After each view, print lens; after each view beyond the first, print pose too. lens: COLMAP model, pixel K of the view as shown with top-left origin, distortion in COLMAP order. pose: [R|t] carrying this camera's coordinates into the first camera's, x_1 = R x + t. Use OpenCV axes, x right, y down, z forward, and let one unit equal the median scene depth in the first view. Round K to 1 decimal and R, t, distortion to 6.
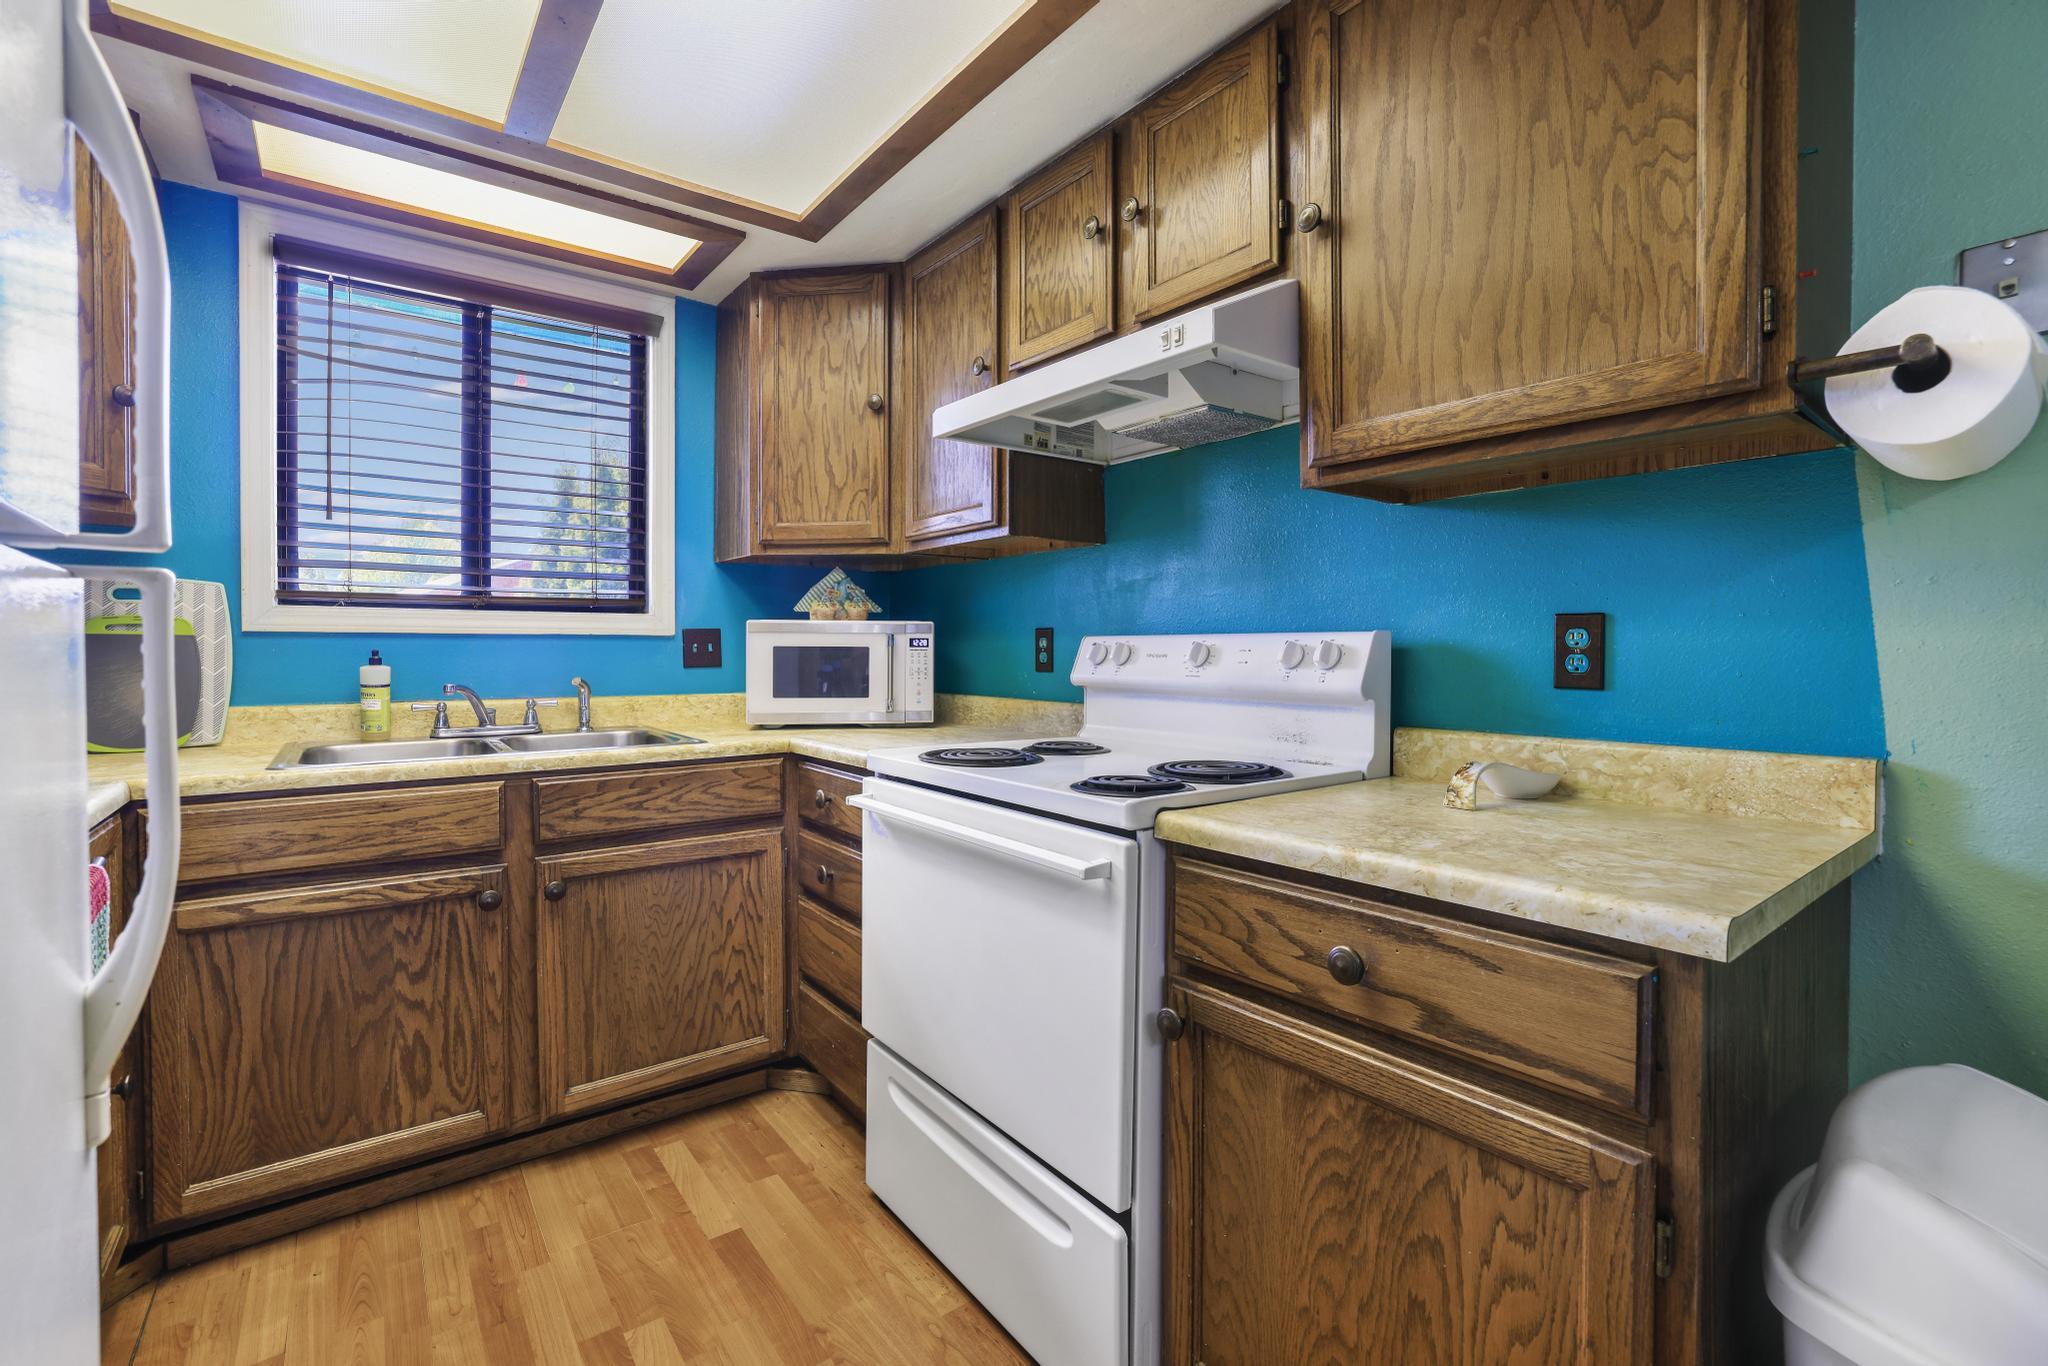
lens RADIAL K [[912.1, 0, 1015.2], [0, 912.1, 665.9], [0, 0, 1]] dist [-0.047940, 0.020124]
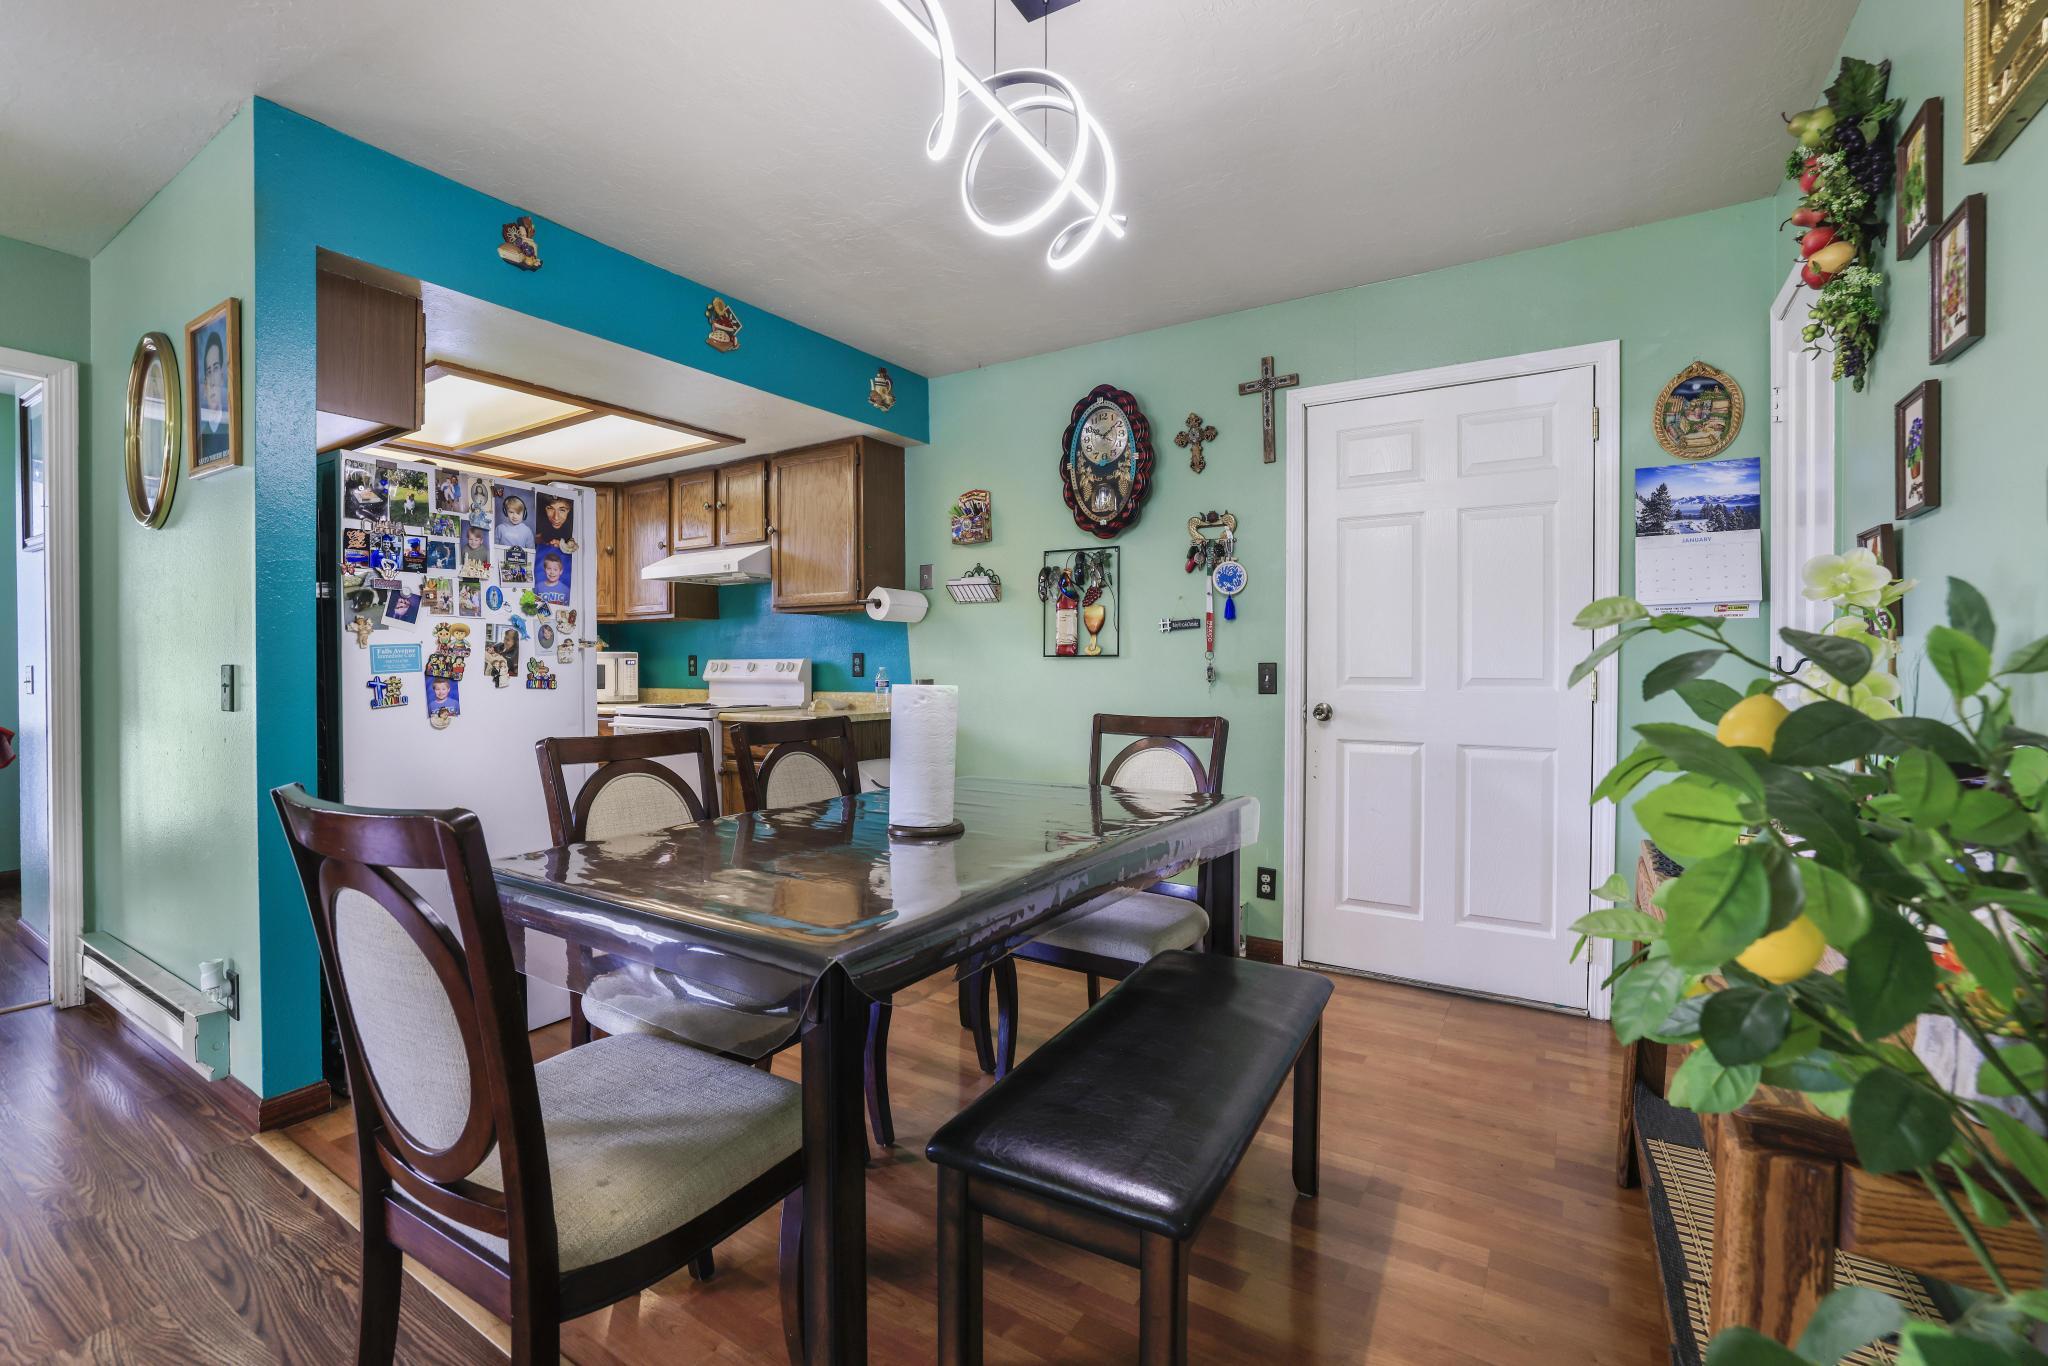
lens RADIAL K [[912.1, 0, 1015.2], [0, 912.1, 665.9], [0, 0, 1]] dist [-0.047940, 0.020124]
pose [[0.941907, -0.007986, 0.335779, 0.044667], [0.012833, 0.999843, -0.012219, 0.028522], [-0.335628, 0.015818, 0.941862, -1.905253]]
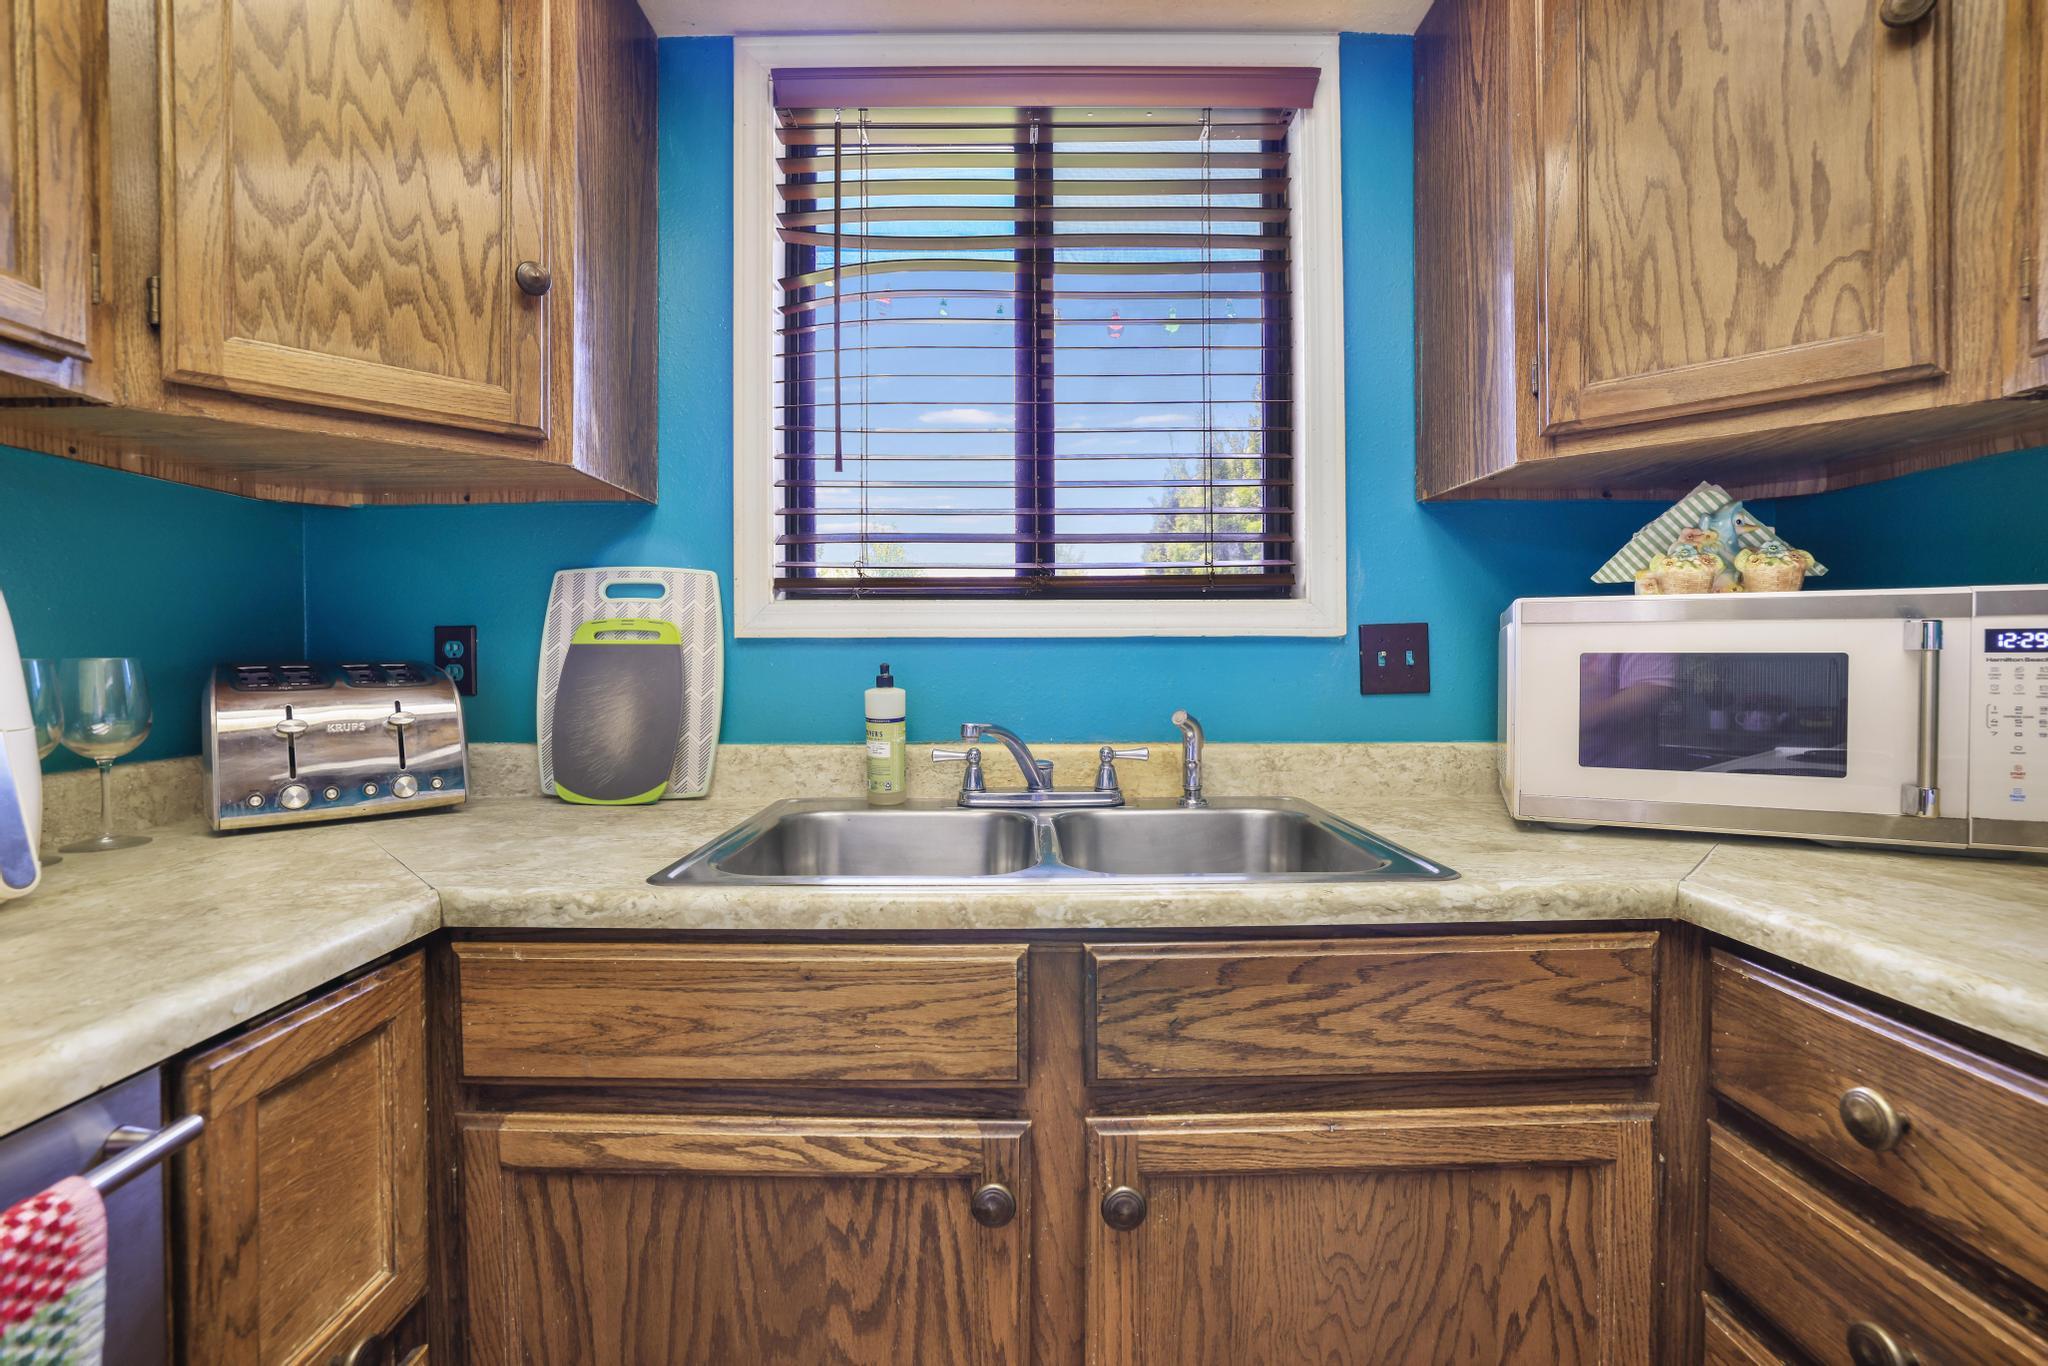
lens RADIAL K [[800.1, 0, 1001.1], [0, 800.1, 673.2], [0, 0, 1]] dist [-0.041250, 0.012154]
pose [[0.777891, 0.003134, -0.628392, -0.314523], [-0.006632, 0.999973, -0.003222, -0.010553], [0.628365, 0.006674, 0.777890, 0.656100]]
